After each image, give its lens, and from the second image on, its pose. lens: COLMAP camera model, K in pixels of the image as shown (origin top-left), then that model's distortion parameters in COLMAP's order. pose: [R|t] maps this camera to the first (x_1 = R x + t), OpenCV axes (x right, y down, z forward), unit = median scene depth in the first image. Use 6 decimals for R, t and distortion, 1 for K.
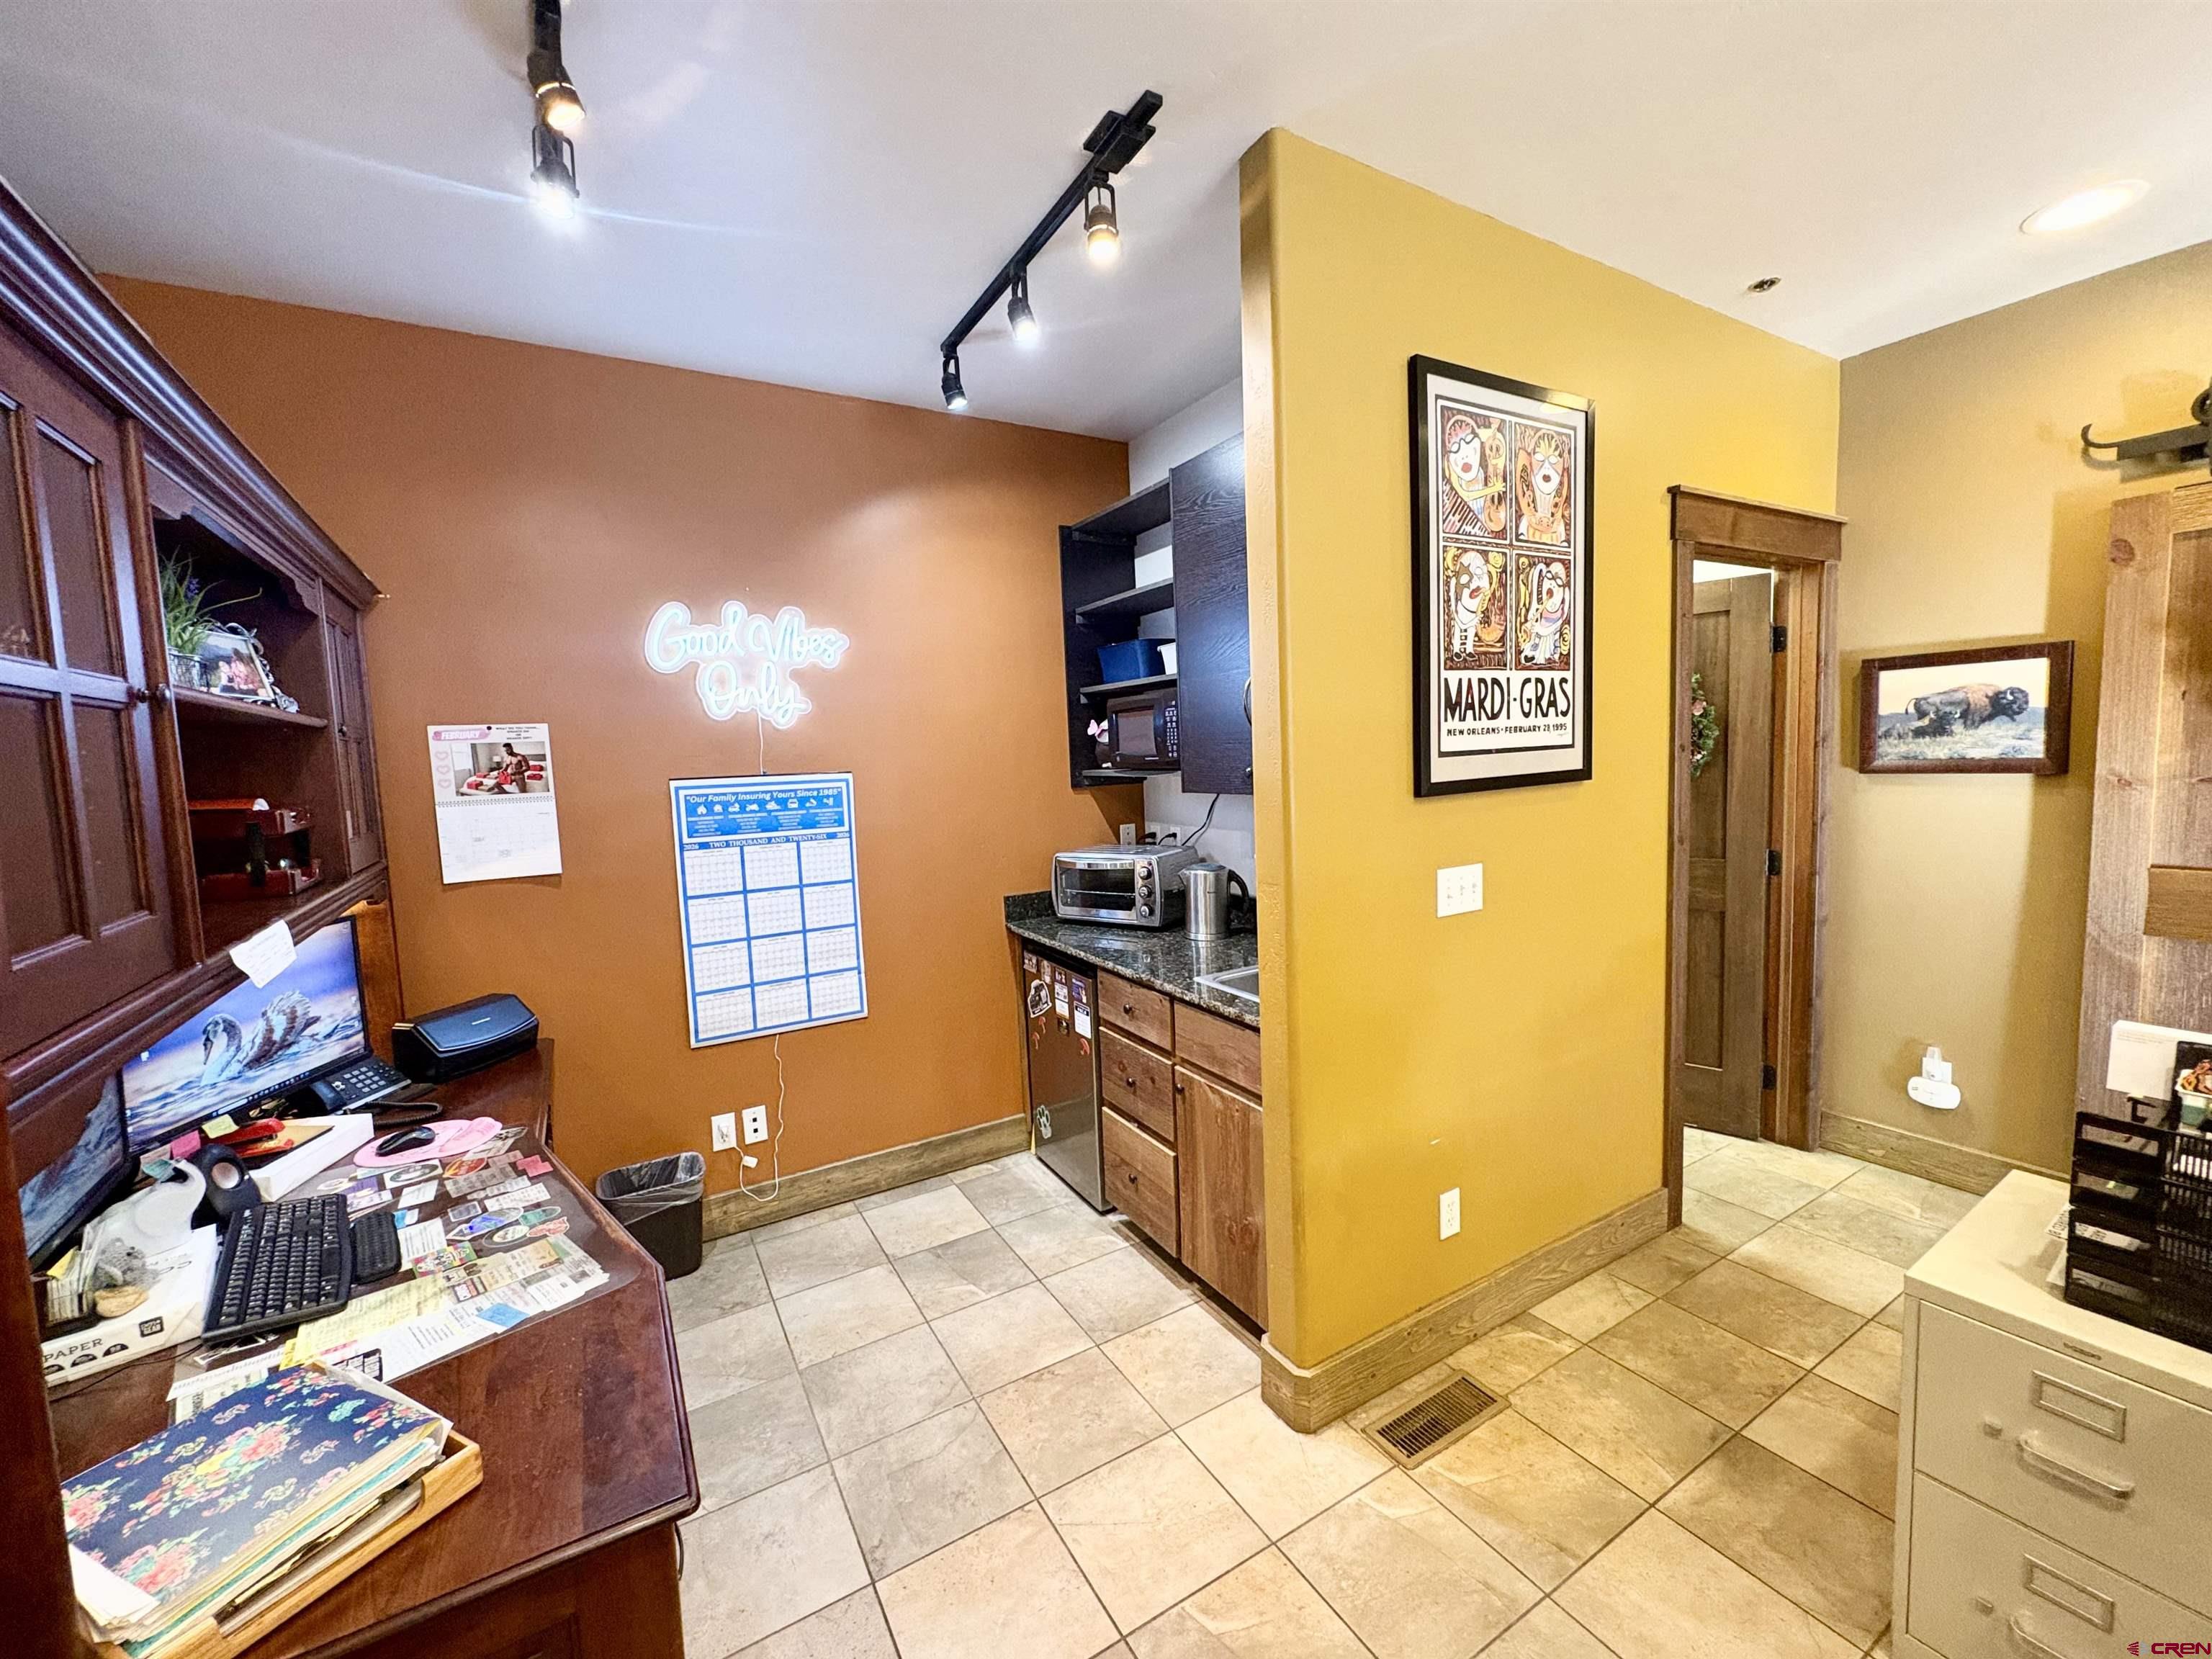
lens RADIAL K [[882.1, 0, 1103.4], [0, 882.1, 826.9], [0, 0, 1]] dist [0.000722, 0.000129]
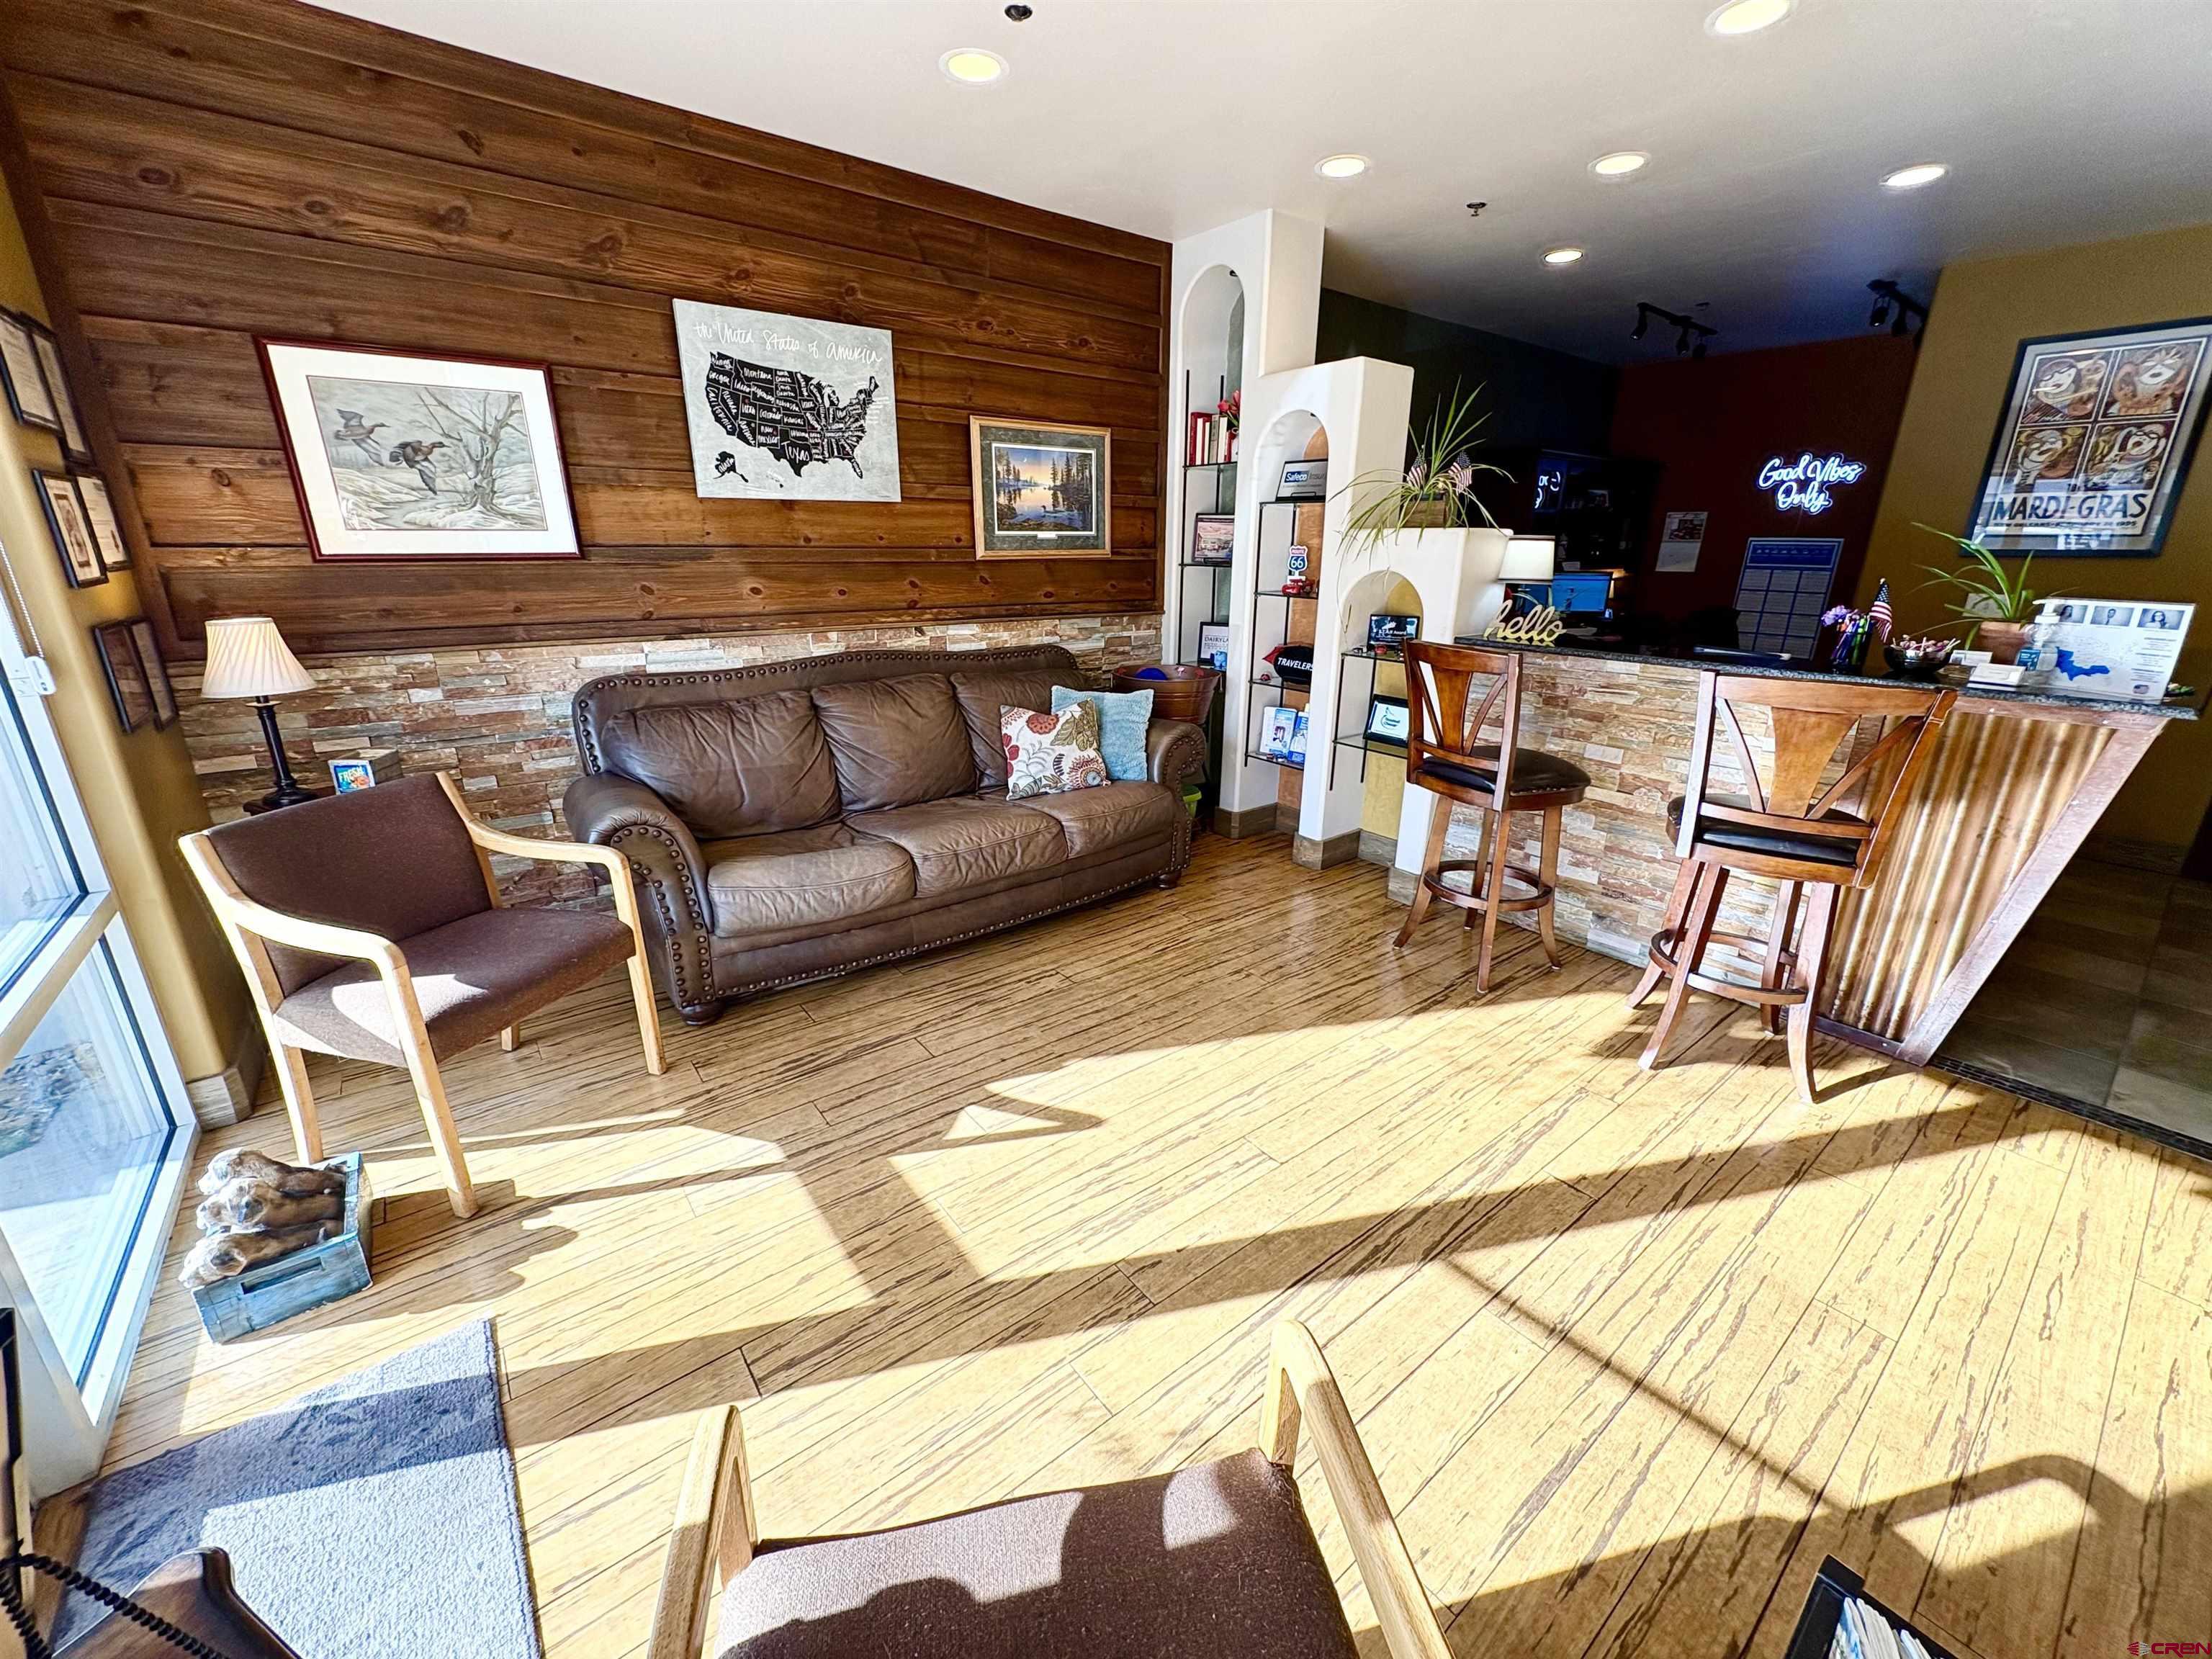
lens RADIAL K [[882.1, 0, 1104.2], [0, 882.1, 831.3], [0, 0, 1]] dist [0.000722, 0.000129]
pose [[0.136362, 0.350302, -0.926657, 1.664155], [-0.098084, 0.935573, 0.339239, 0.050129], [0.985792, 0.044631, 0.161936, -1.009132]]
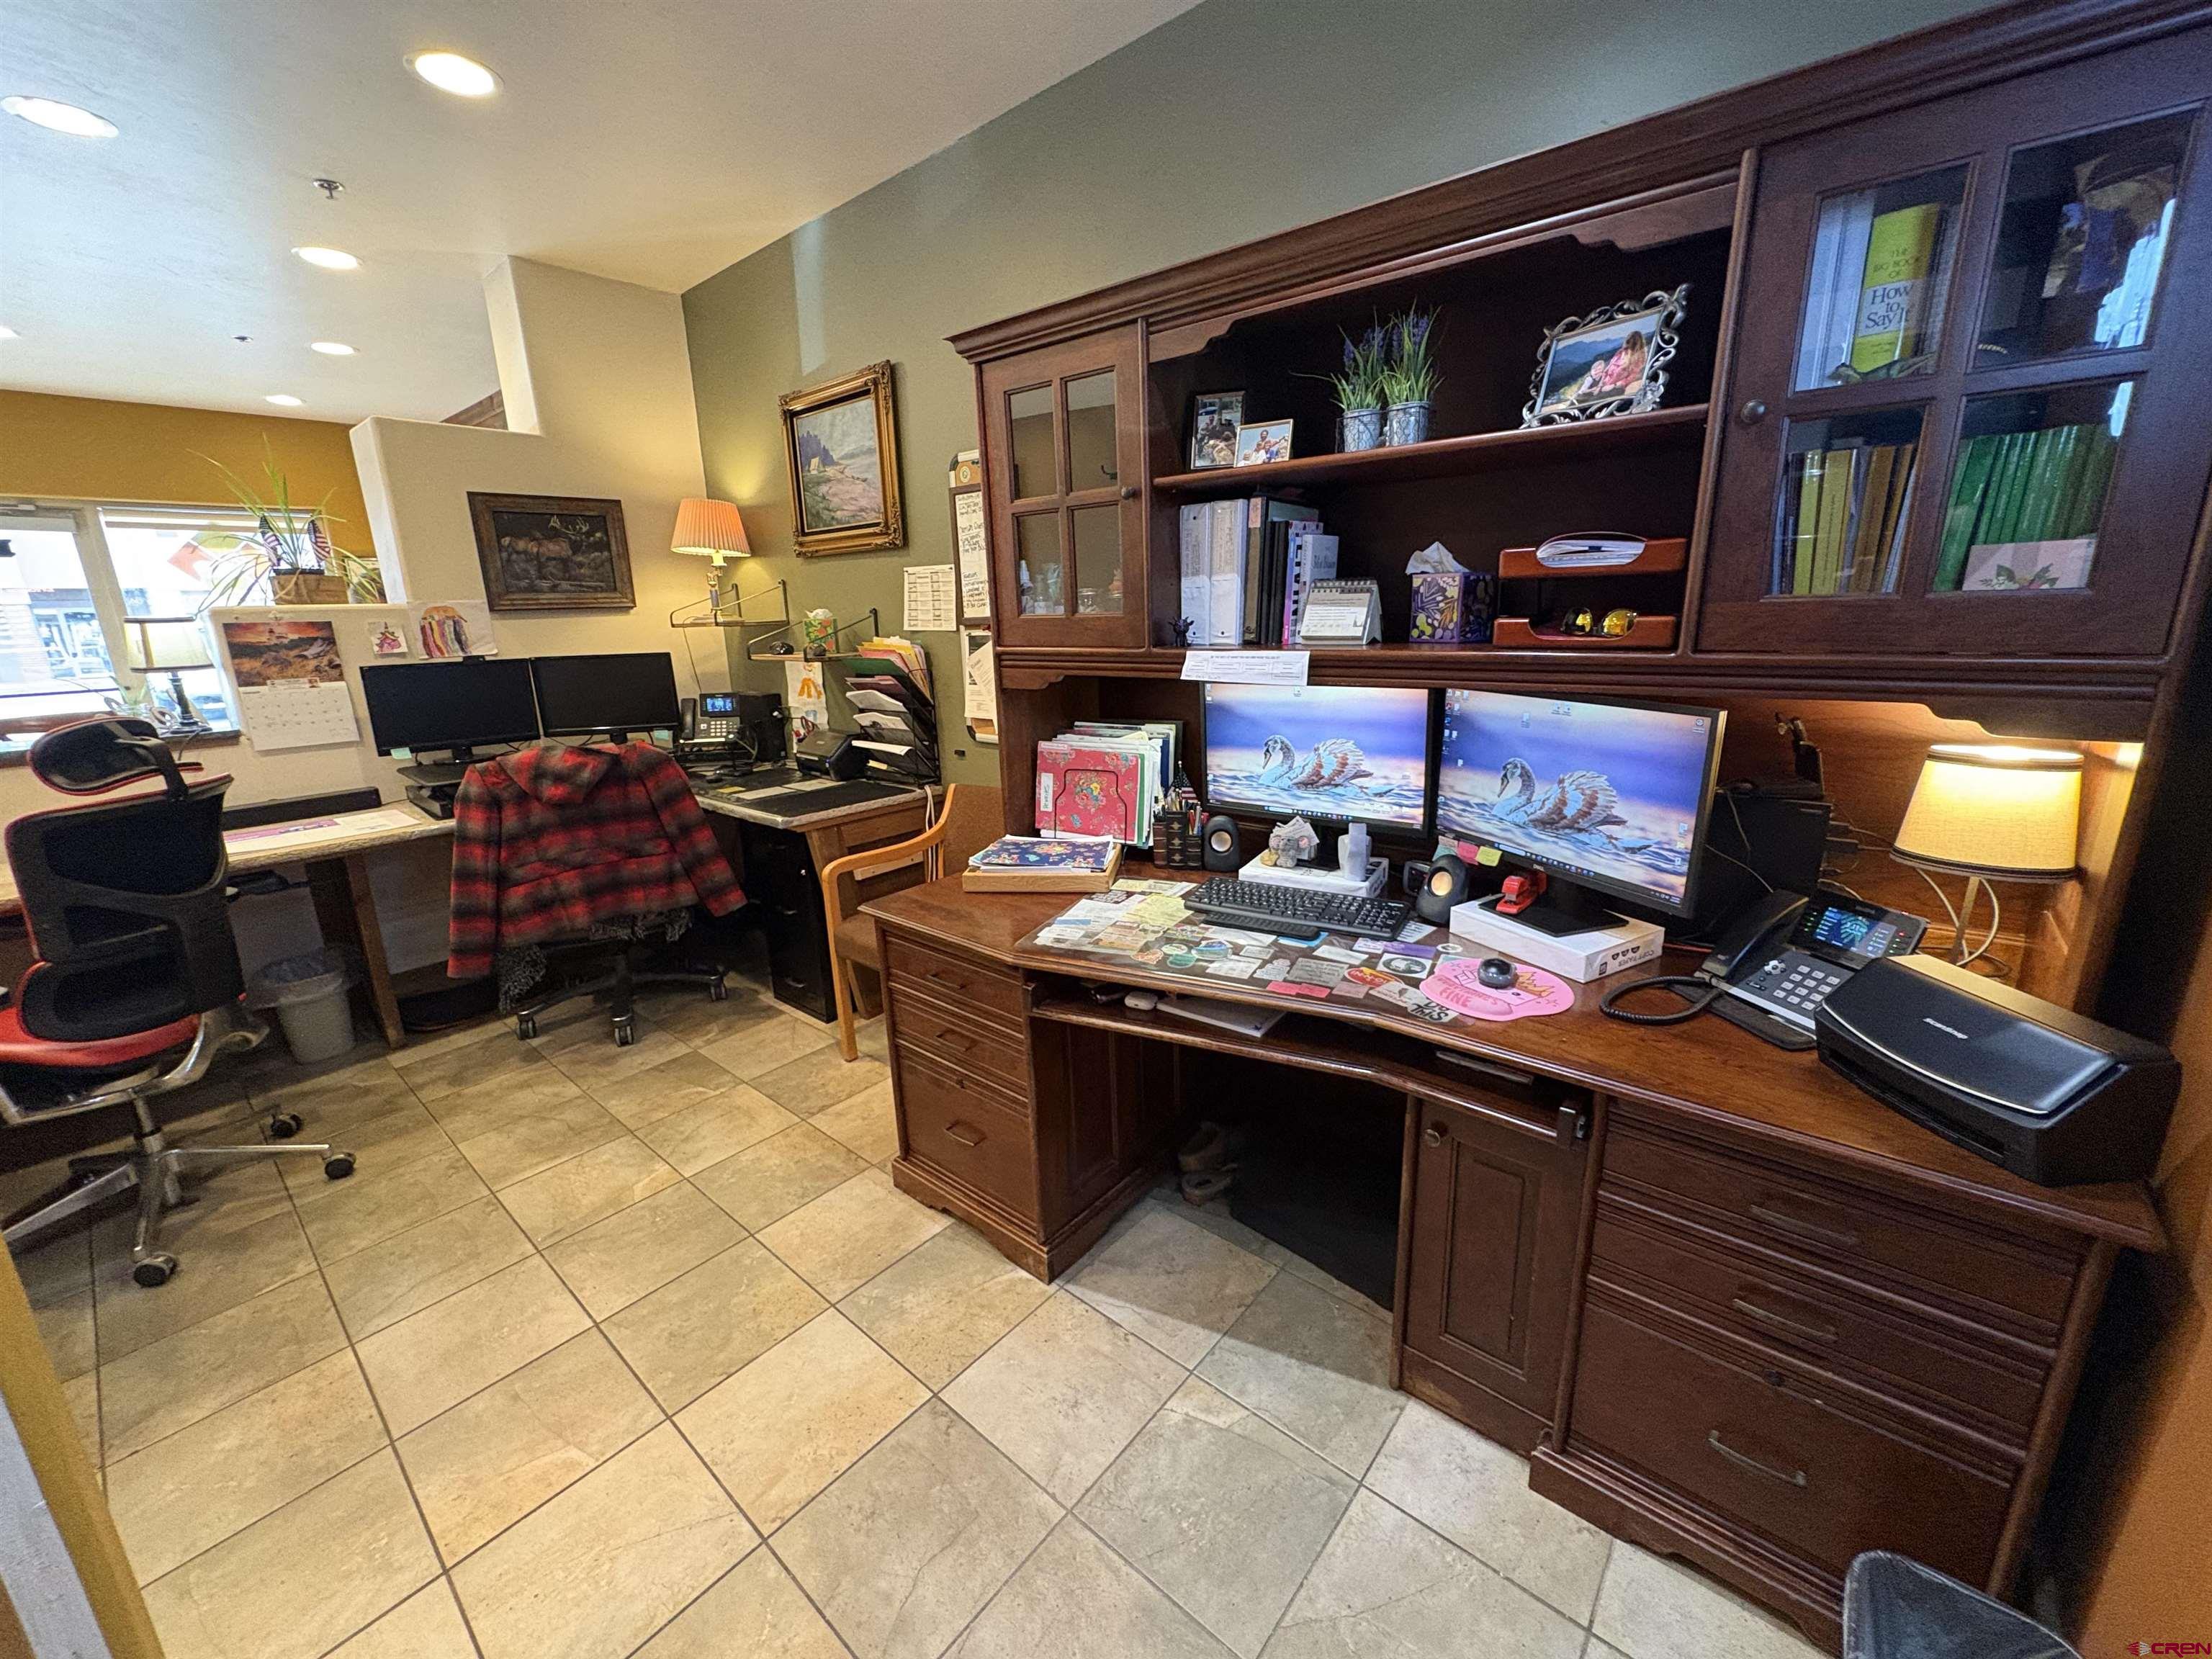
lens RADIAL K [[882.1, 0, 1104.5], [0, 882.1, 831.0], [0, 0, 1]] dist [0.000722, 0.000129]
pose [[-0.943806, 0.146768, -0.296124, -0.137551], [0.039886, 0.940021, 0.338777, -0.040901], [0.328084, 0.307928, -0.893052, 1.011535]]
